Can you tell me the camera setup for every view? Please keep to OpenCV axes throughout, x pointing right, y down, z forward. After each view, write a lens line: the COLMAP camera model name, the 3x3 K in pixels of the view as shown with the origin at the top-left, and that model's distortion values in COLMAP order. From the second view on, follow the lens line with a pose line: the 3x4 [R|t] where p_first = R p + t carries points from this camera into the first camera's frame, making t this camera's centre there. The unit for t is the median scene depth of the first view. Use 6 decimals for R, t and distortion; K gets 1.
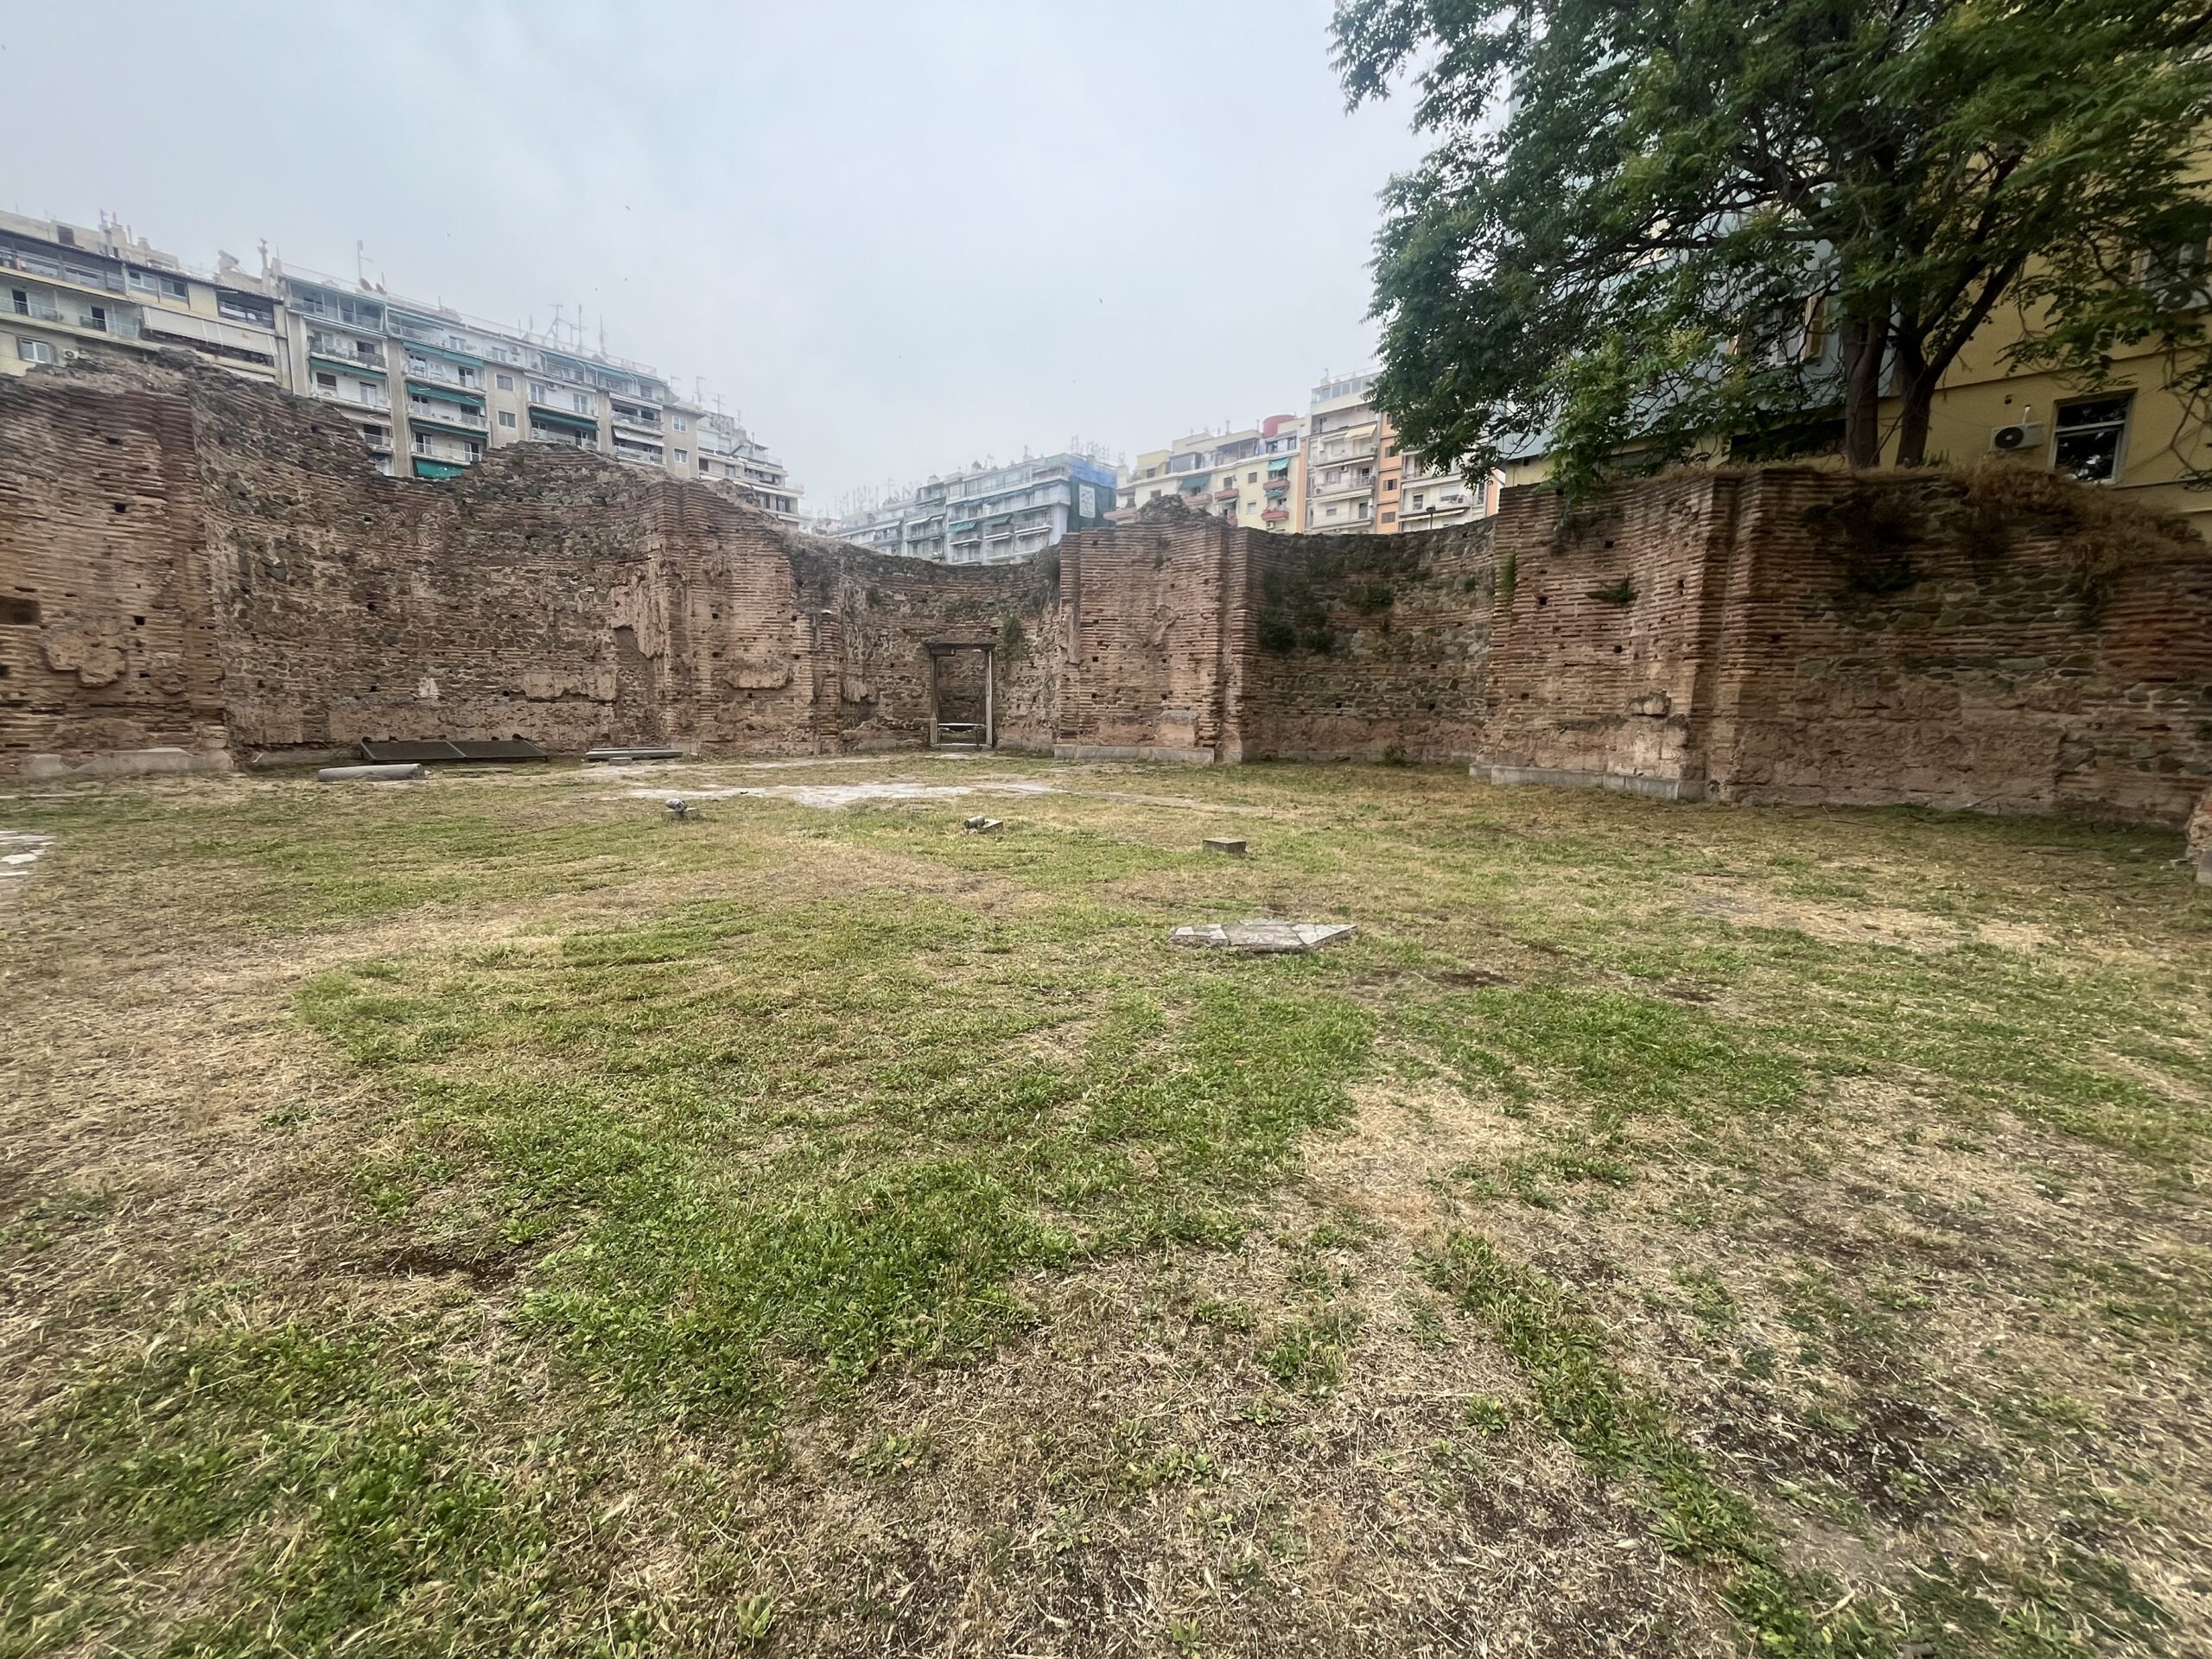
lens RADIAL K [[890.7, 0, 1098.9], [0, 890.7, 833.9], [0, 0, 1]] dist [-0.001765, -0.000232]
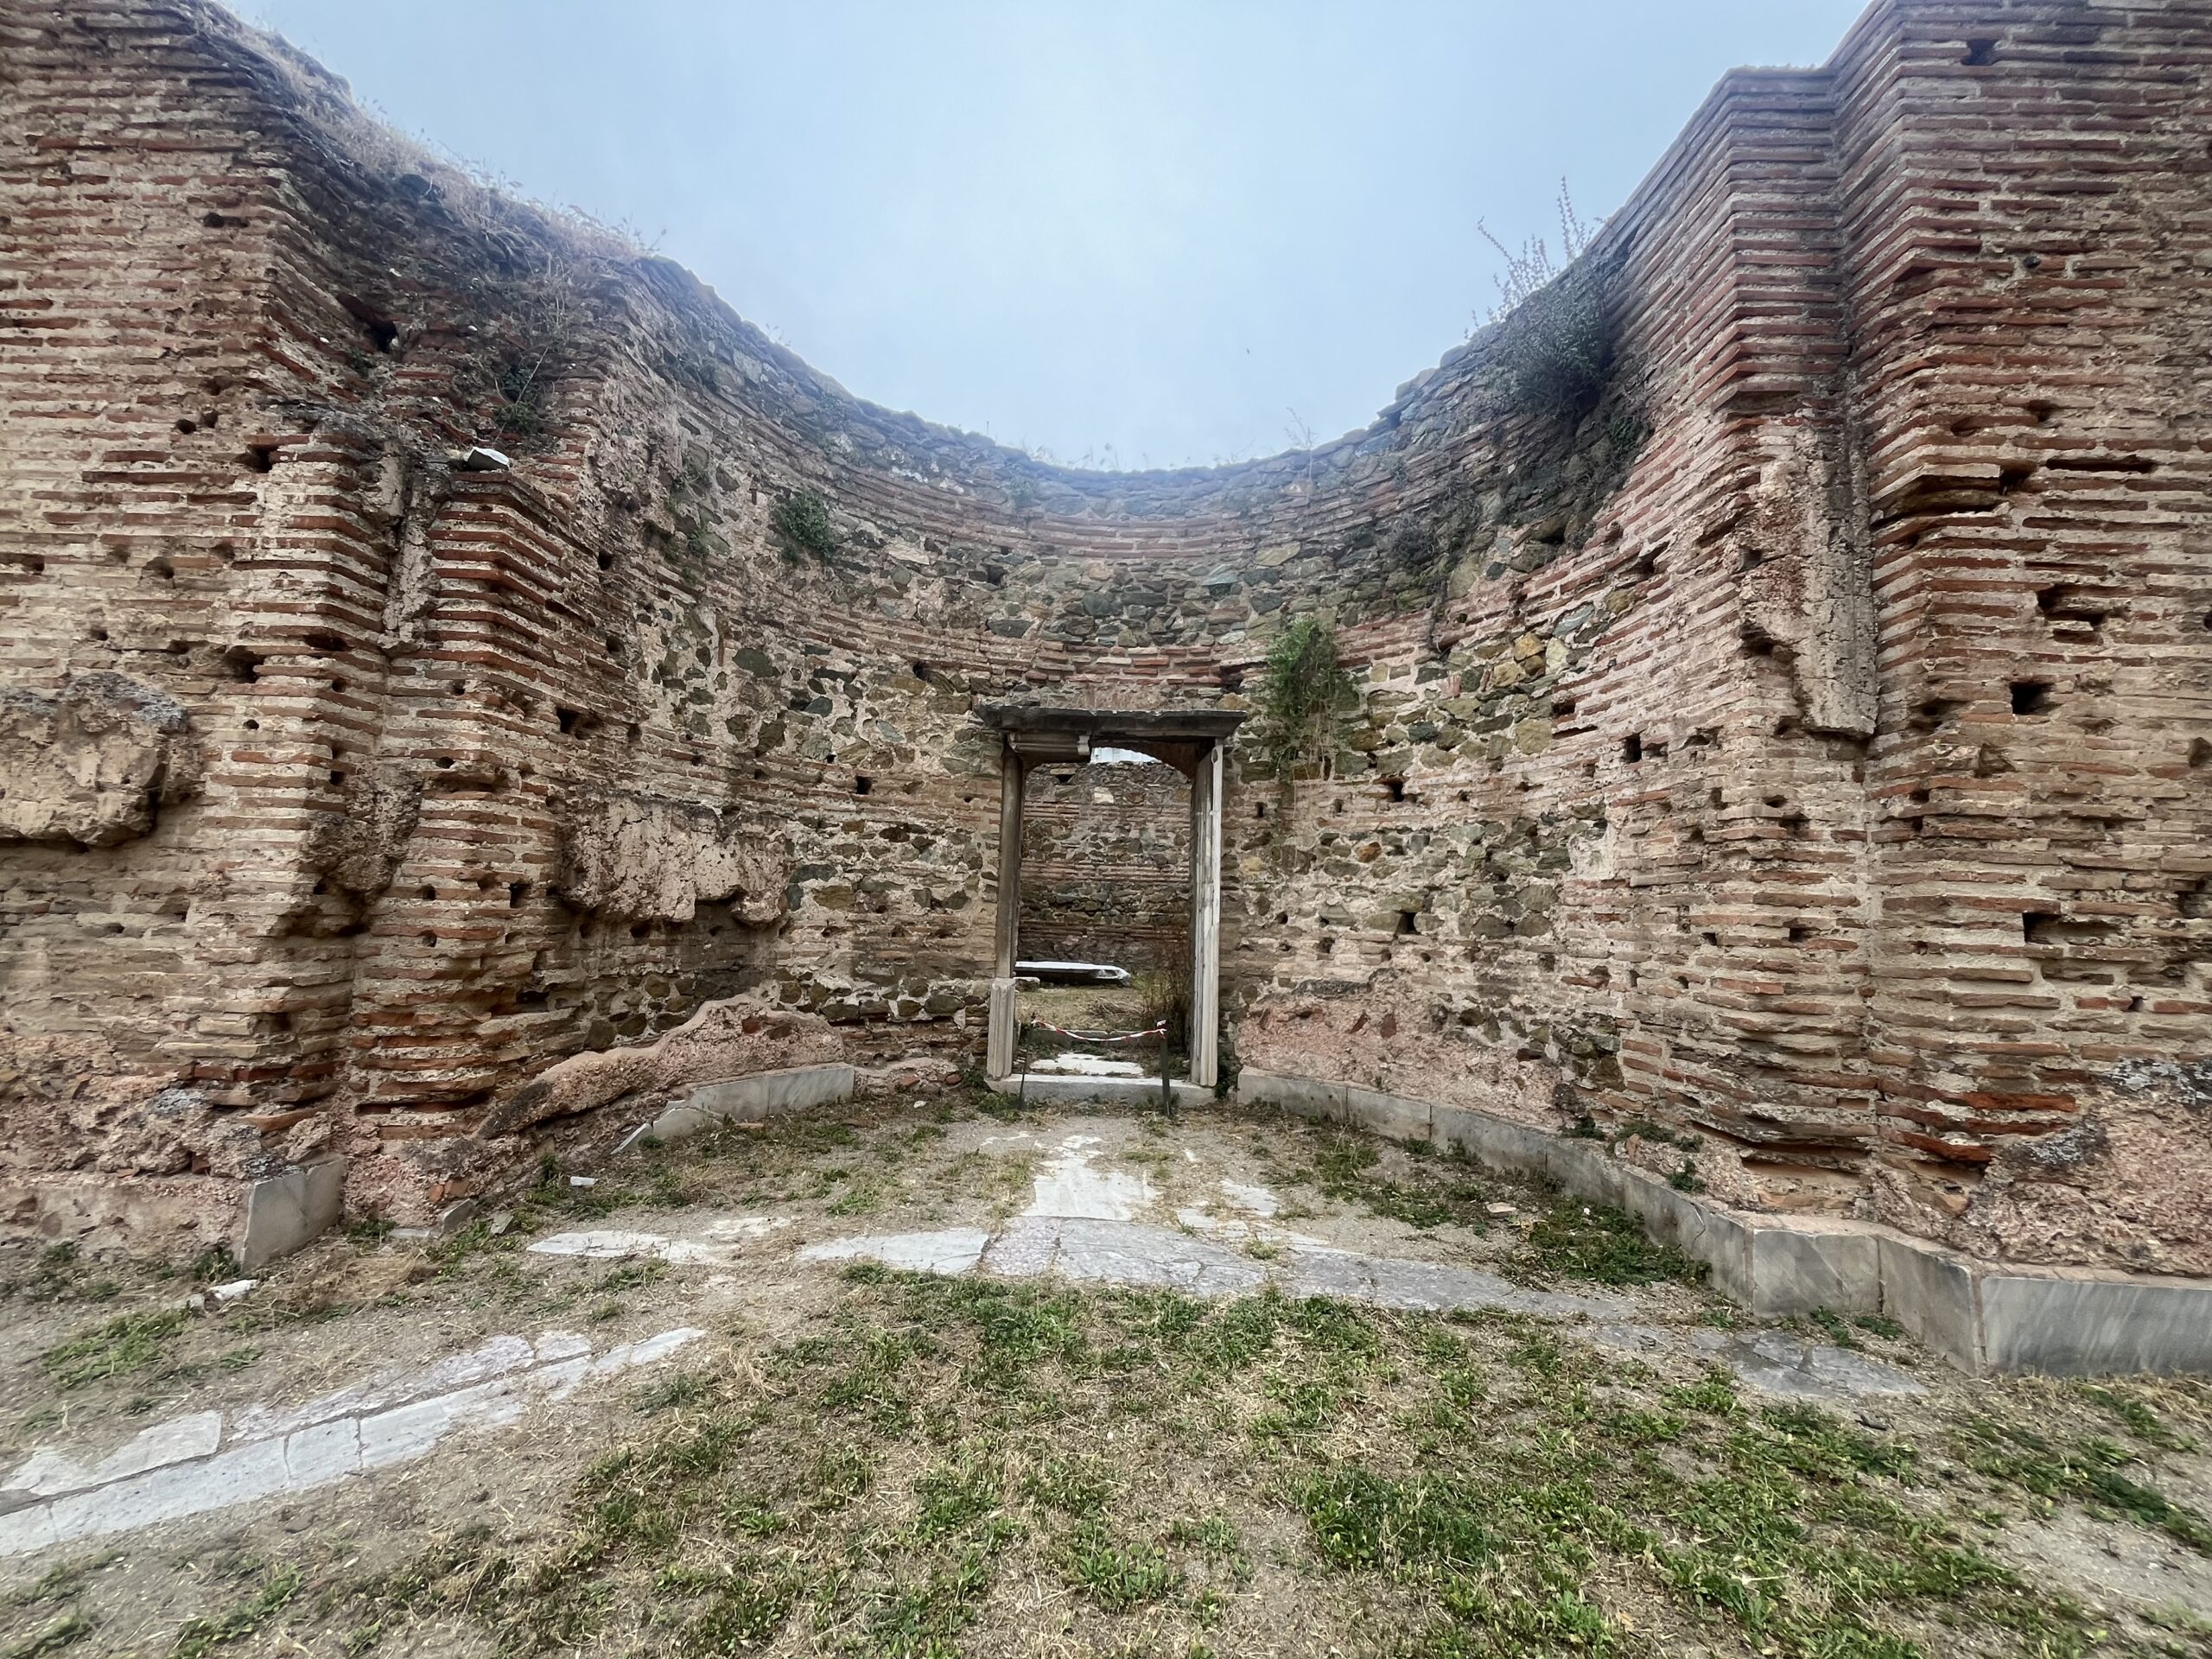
lens RADIAL K [[890.7, 0, 1099.2], [0, 890.7, 834.8], [0, 0, 1]] dist [-0.001765, -0.000232]
pose [[0.997241, 0.015120, -0.072683, -0.159543], [-0.030944, 0.974596, -0.221824, -0.132785], [0.067482, 0.223461, 0.972374, 0.846503]]
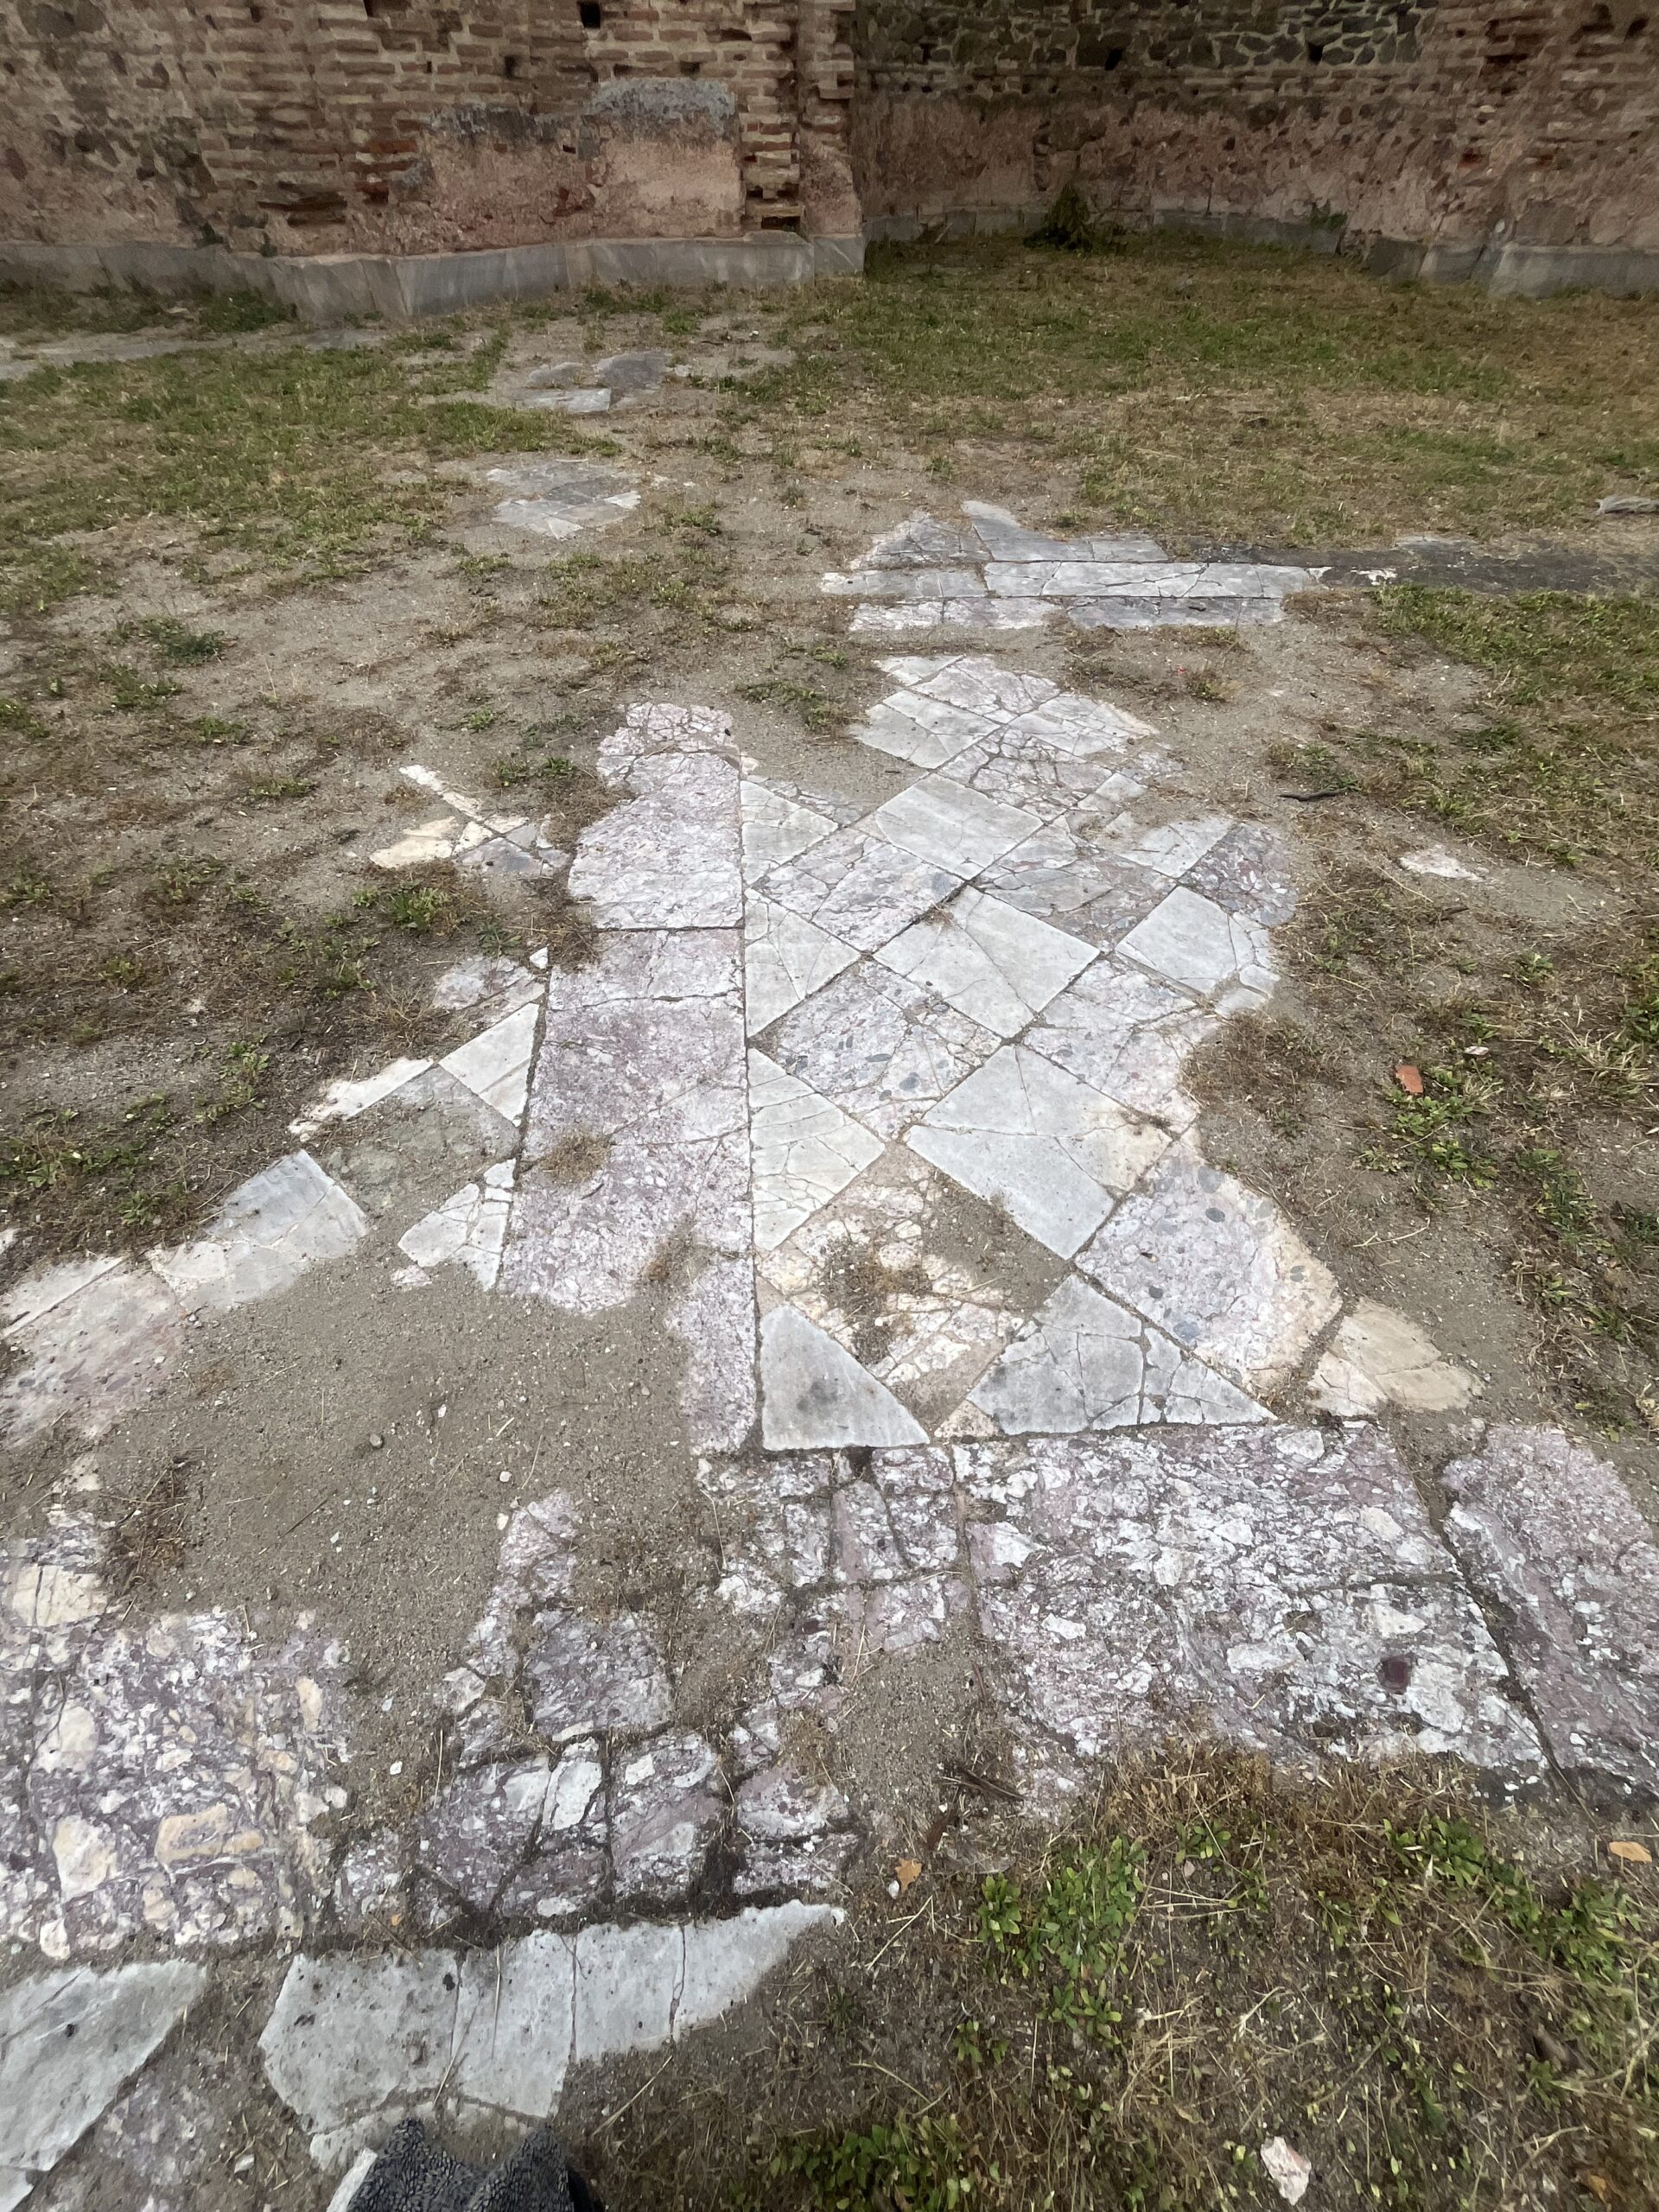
lens RADIAL K [[890.7, 0, 827.9], [0, 890.7, 1096.3], [0, 0, 1]] dist [-0.001765, -0.000232]
pose [[0.668542, -0.565908, 0.482493, -0.233461], [0.105581, 0.714451, 0.691674, -0.090525], [-0.736141, -0.411471, 0.537390, 0.625523]]
